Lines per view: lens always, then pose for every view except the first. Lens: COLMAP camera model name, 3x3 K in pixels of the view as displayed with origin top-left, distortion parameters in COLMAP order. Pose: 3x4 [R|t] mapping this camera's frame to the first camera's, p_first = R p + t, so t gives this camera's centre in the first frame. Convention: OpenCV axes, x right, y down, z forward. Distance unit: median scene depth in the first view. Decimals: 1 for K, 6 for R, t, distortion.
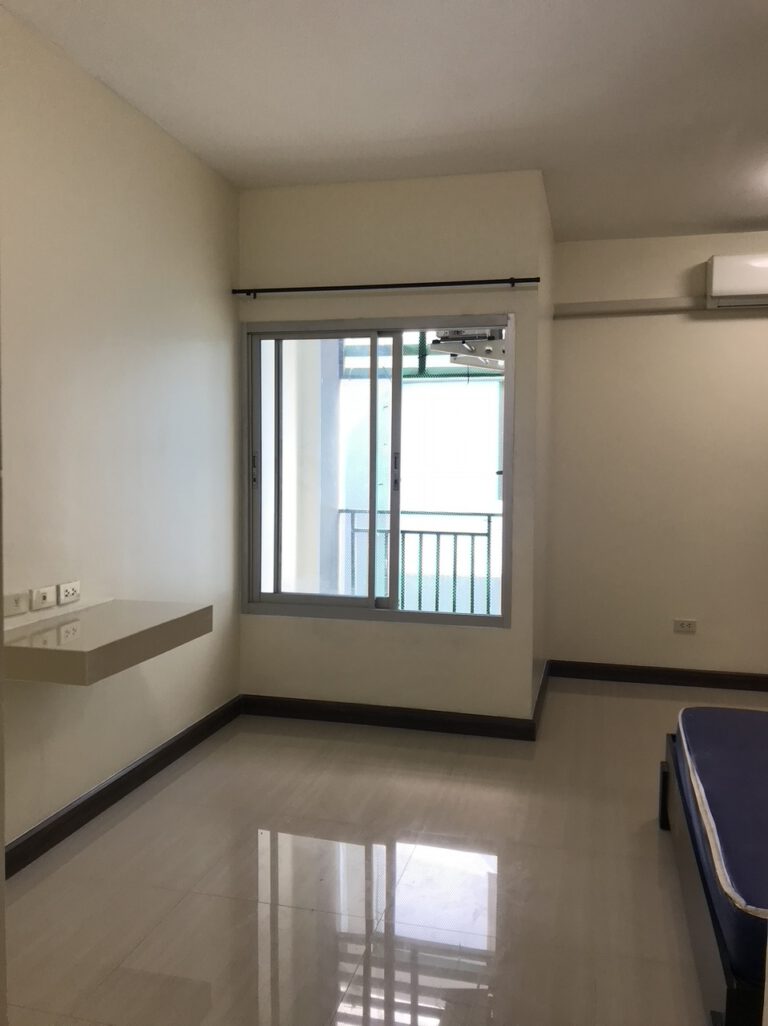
lens RADIAL K [[827.4, 0, 384.0], [0, 827.4, 513.0], [0, 0, 1]] dist [0.002230, 0.005499]
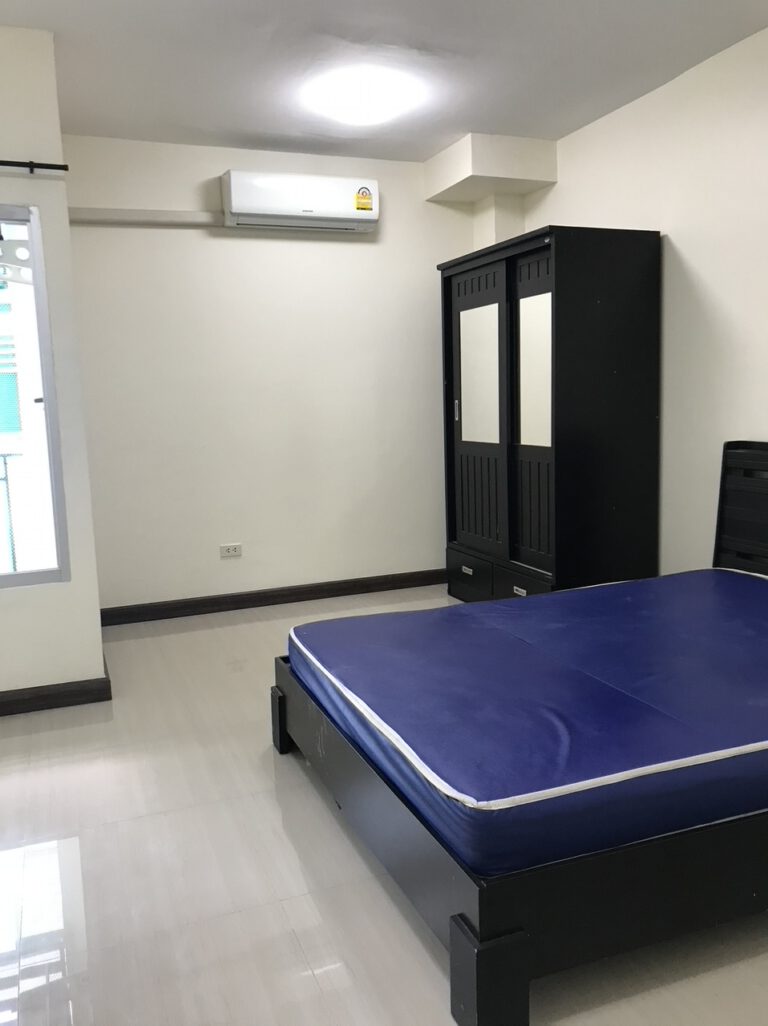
lens RADIAL K [[827.4, 0, 384.0], [0, 827.4, 513.0], [0, 0, 1]] dist [0.002230, 0.005499]
pose [[0.807766, -0.118092, 0.577553, -0.072194], [0.074272, 0.992310, 0.099020, 0.007166], [-0.584805, -0.037089, 0.810325, 0.101550]]
